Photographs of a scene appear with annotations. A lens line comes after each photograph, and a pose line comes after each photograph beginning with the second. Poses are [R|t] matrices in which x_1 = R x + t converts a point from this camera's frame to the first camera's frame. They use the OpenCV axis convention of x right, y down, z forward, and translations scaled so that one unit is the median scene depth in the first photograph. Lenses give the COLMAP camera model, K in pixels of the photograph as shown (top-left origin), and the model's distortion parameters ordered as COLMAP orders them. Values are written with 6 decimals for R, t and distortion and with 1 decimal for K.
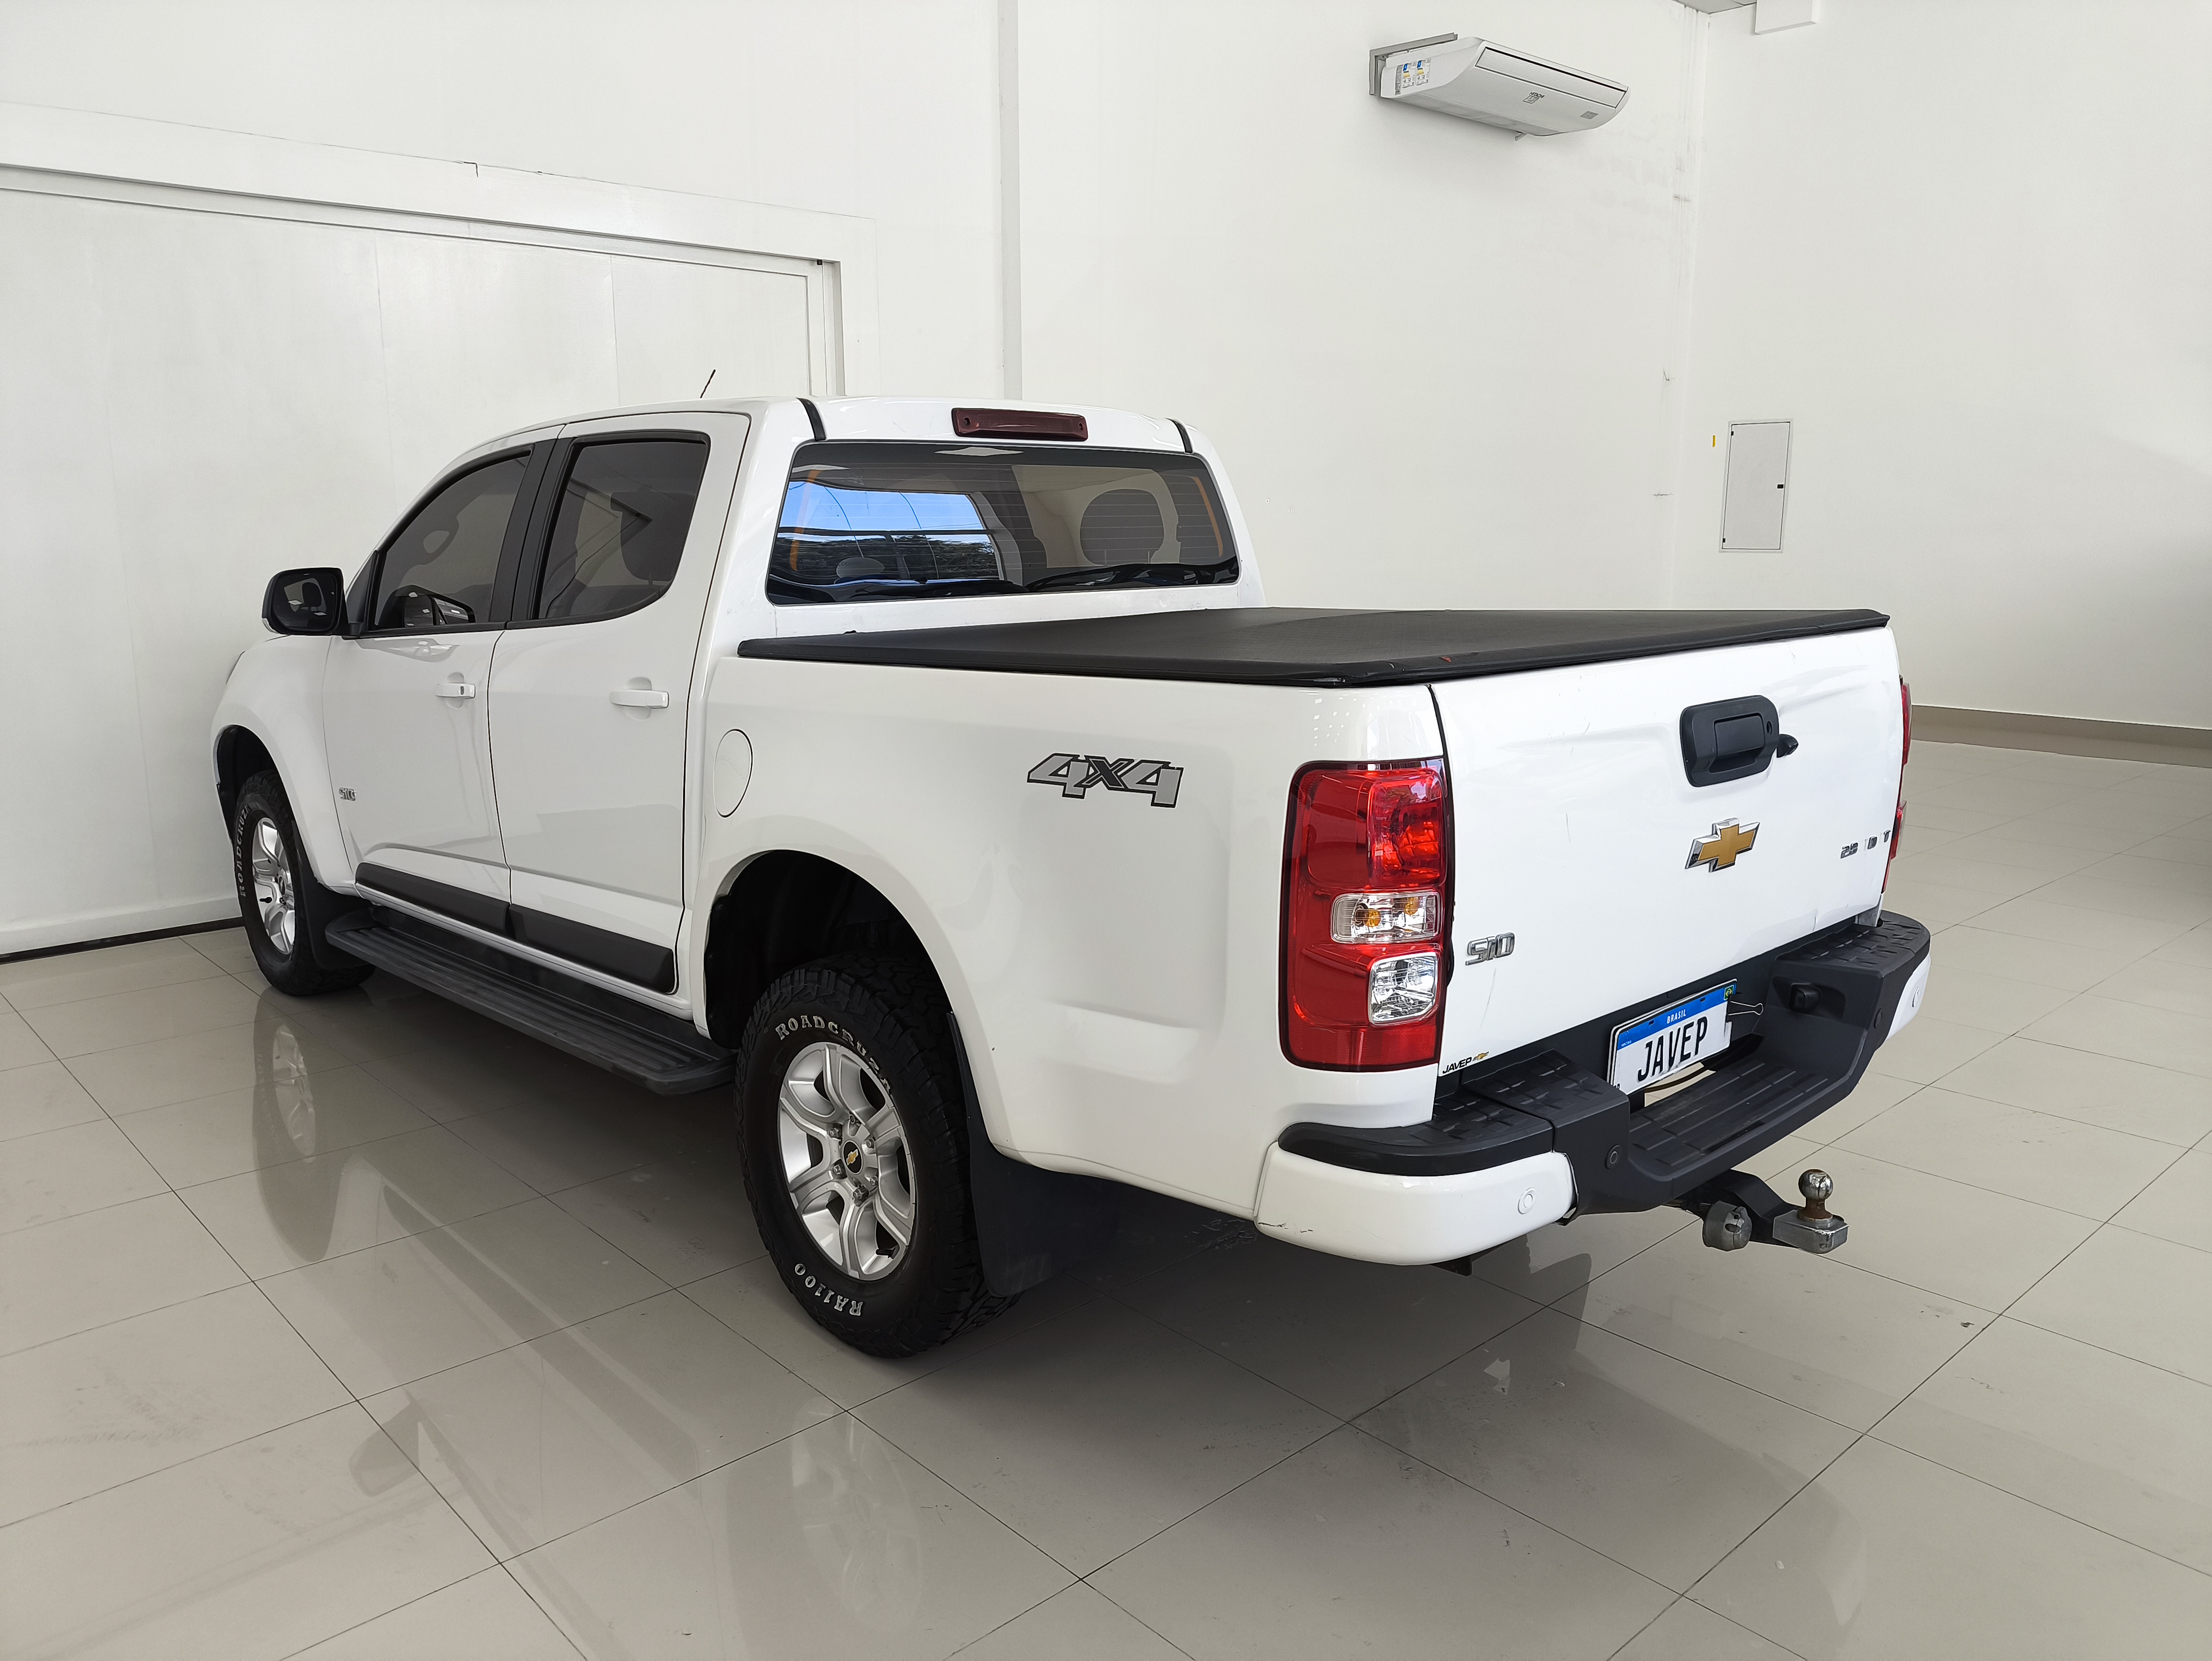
lens RADIAL K [[1652.6, 0, 1106.0], [0, 1652.6, 830.5], [0, 0, 1]] dist [0.001355, -0.003606]
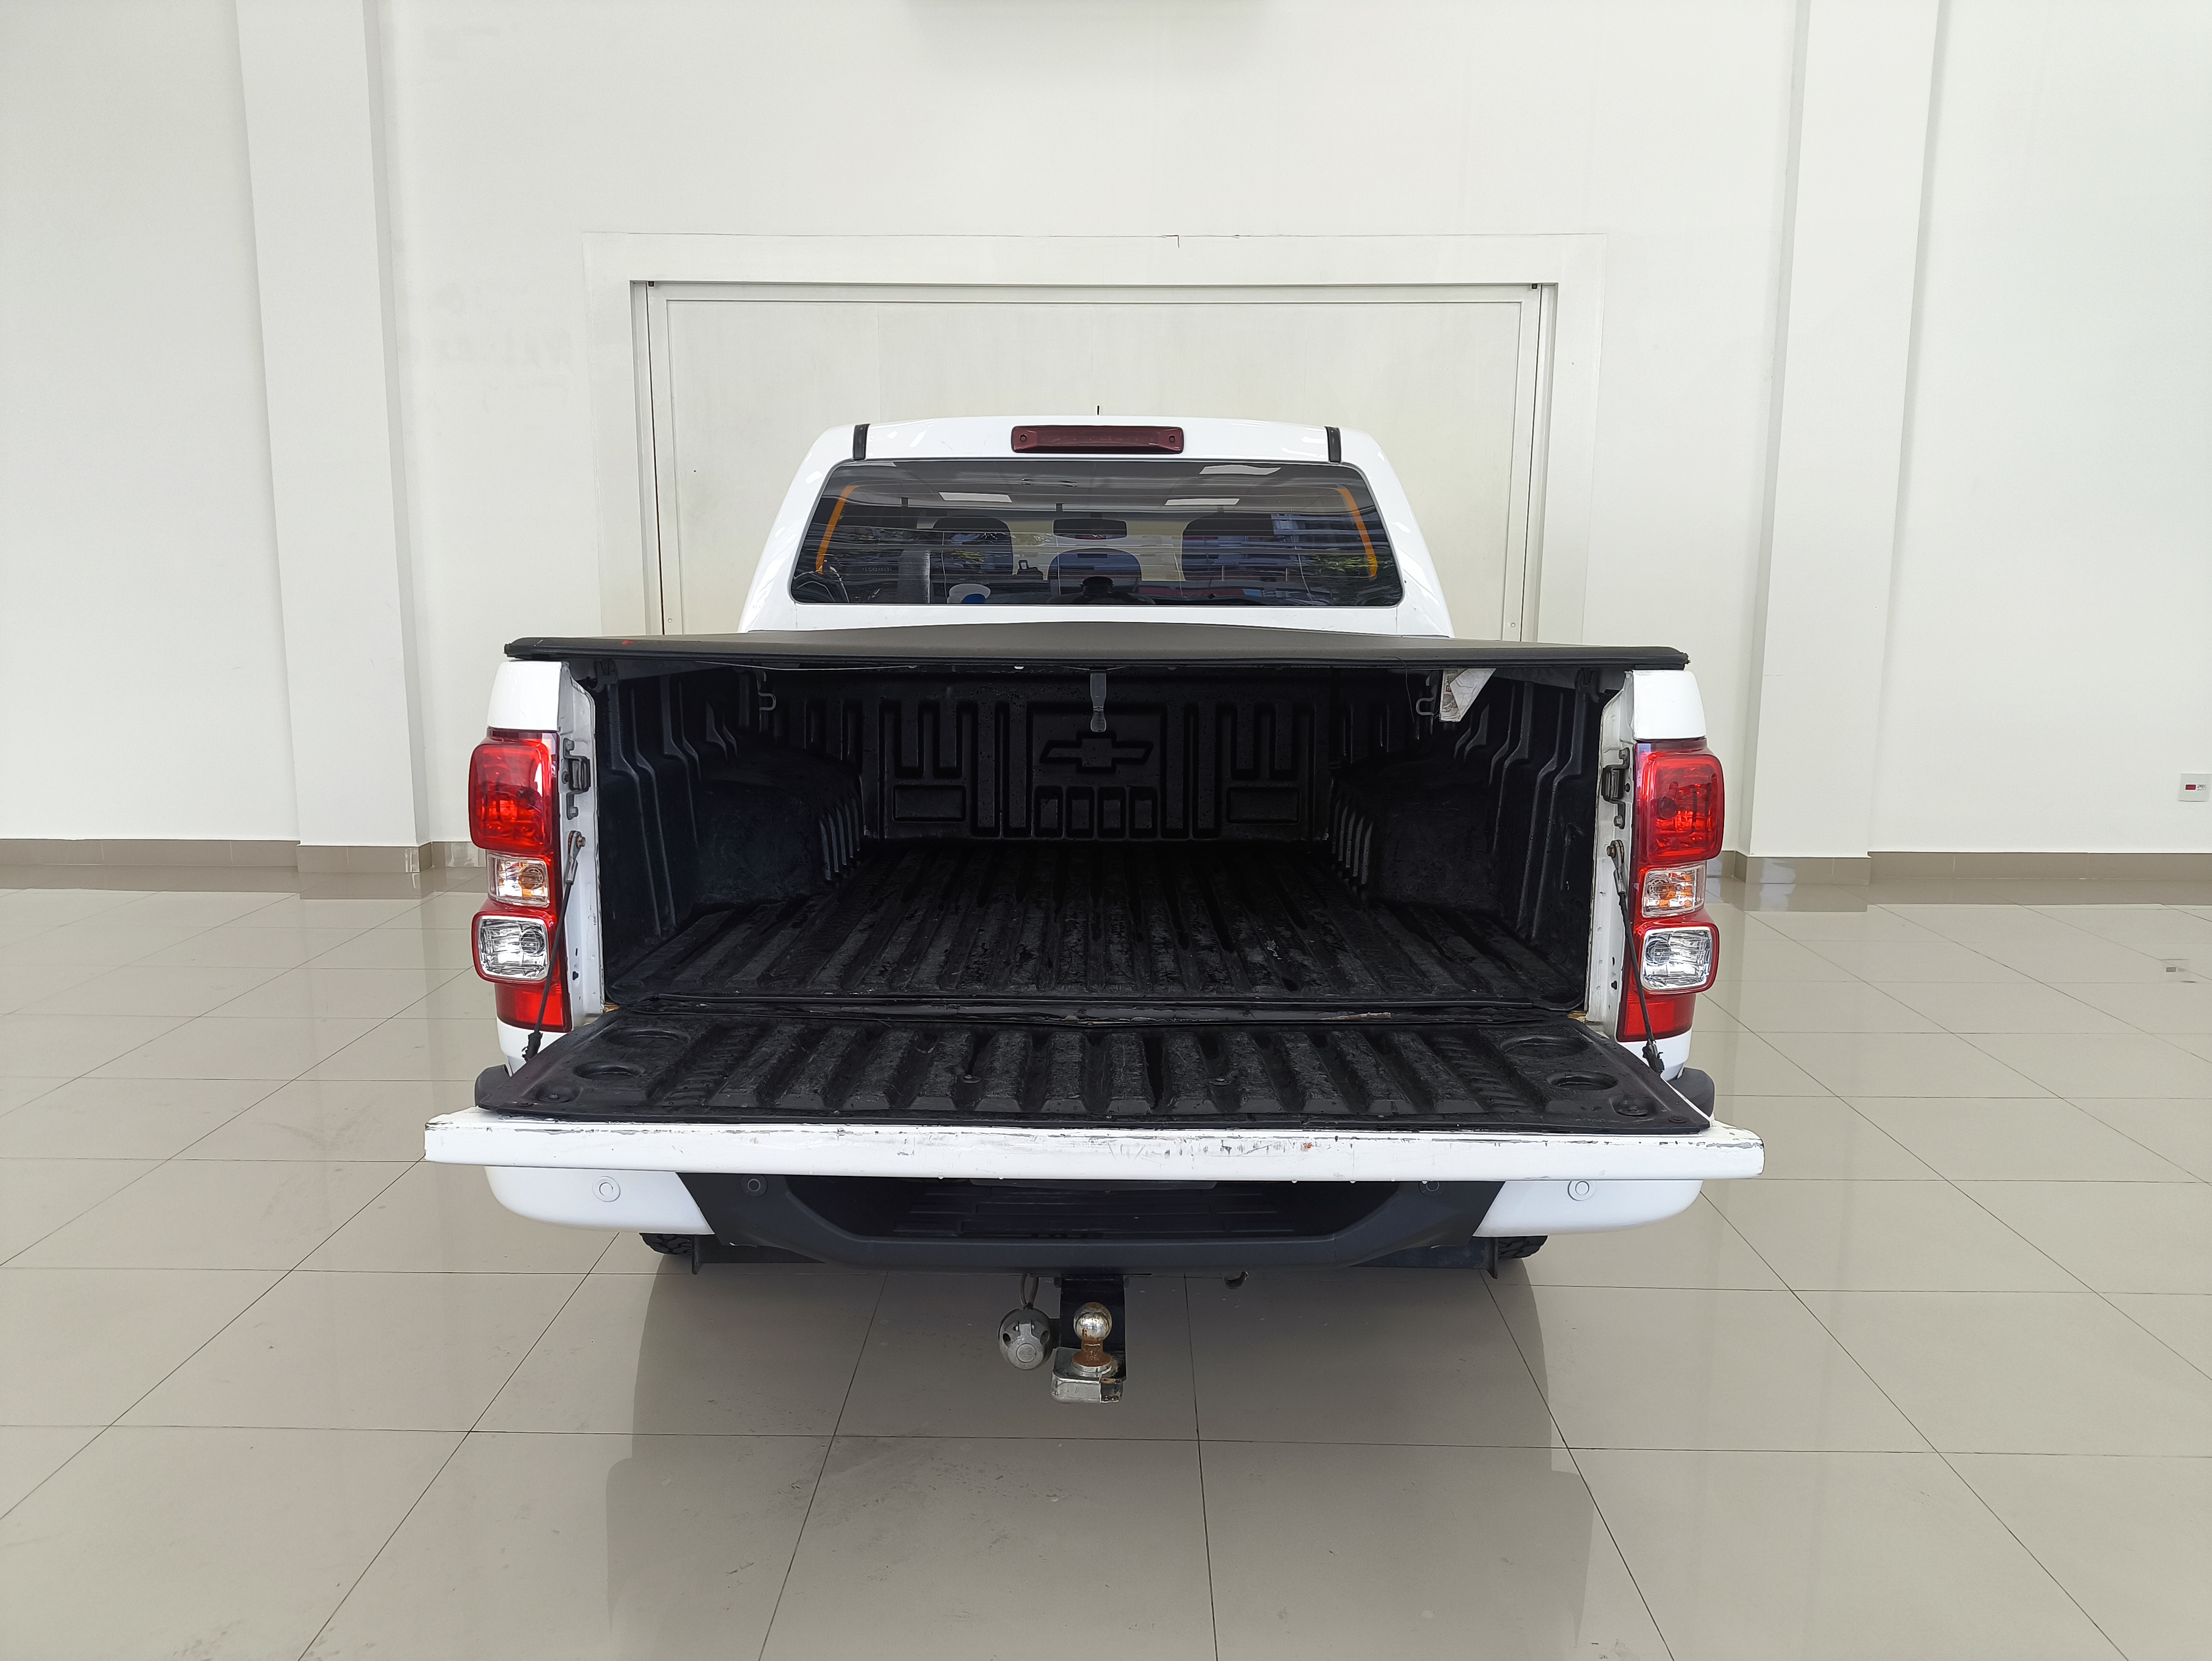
lens RADIAL K [[1652.6, 0, 1106.0], [0, 1652.6, 830.5], [0, 0, 1]] dist [0.001355, -0.003606]
pose [[0.716829, 0.118535, -0.687100, 0.658756], [-0.137791, 0.990092, 0.027053, -0.034145], [0.683498, 0.075284, 0.726059, 0.273712]]
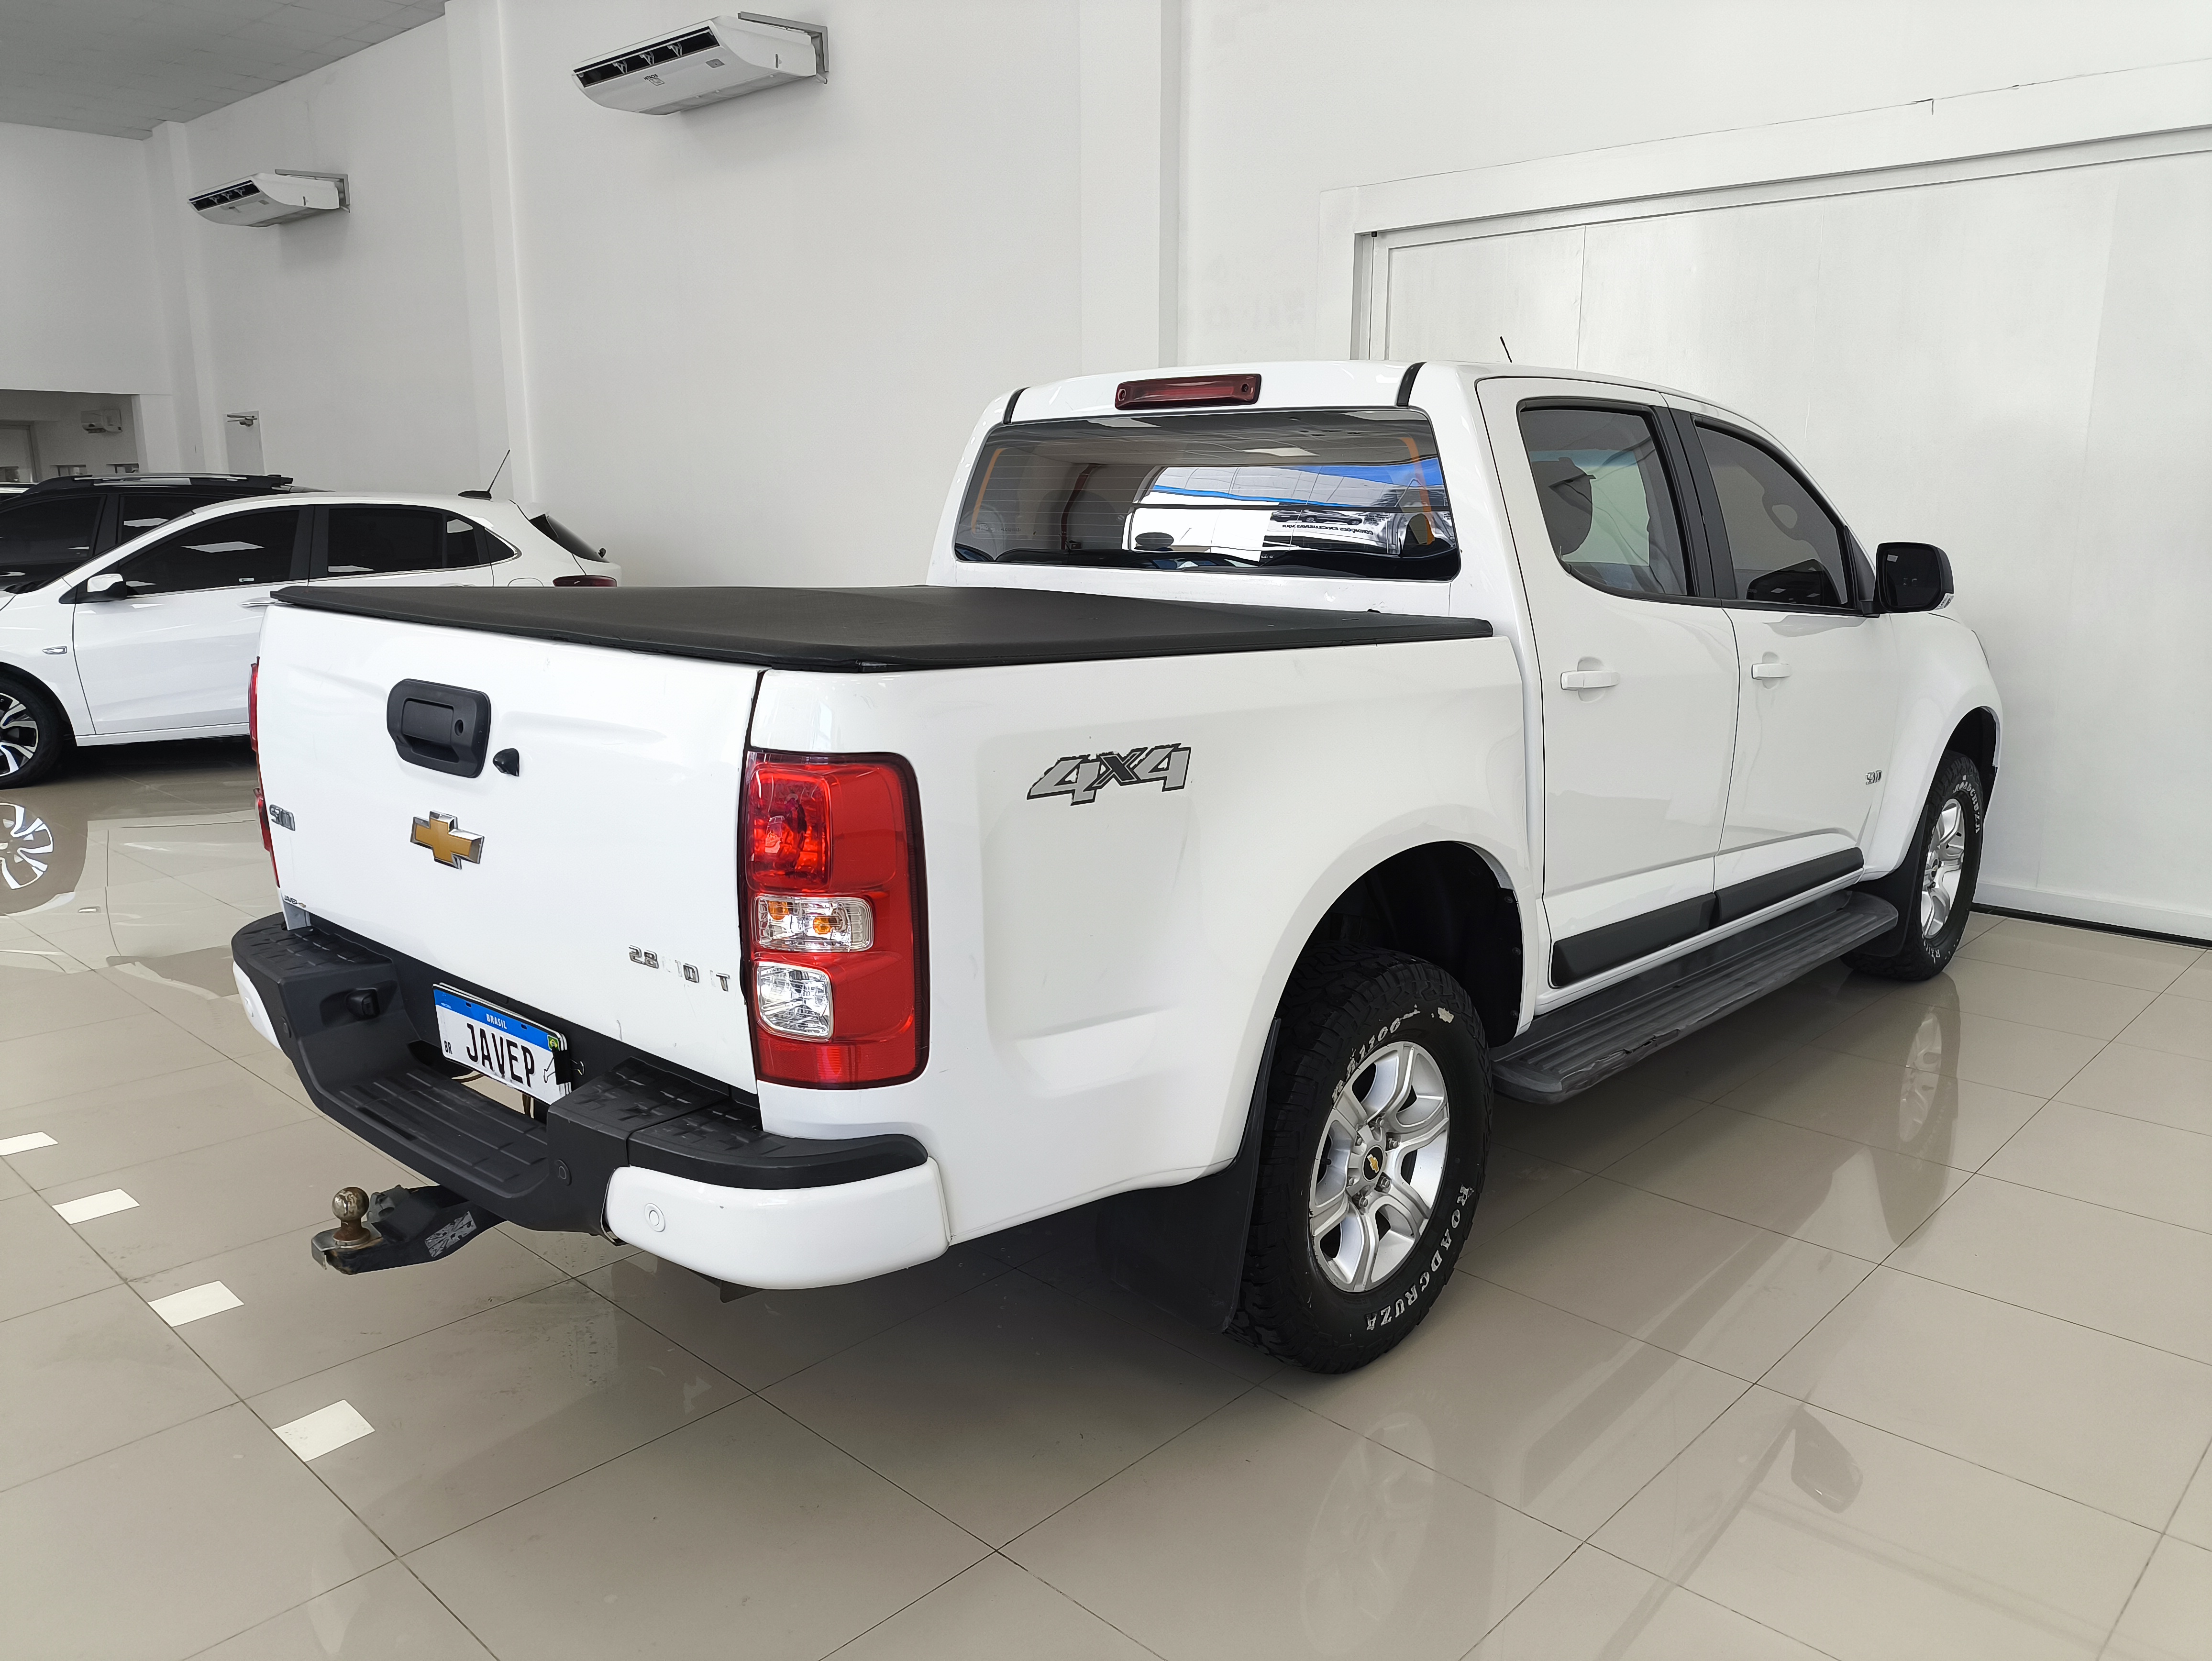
lens RADIAL K [[1652.6, 0, 1106.0], [0, 1652.6, 830.5], [0, 0, 1]] dist [0.001355, -0.003606]
pose [[0.061431, 0.199270, -0.978017, 0.893371], [-0.182540, 0.965585, 0.185271, -0.164750], [0.981277, 0.167146, 0.095692, 0.877210]]
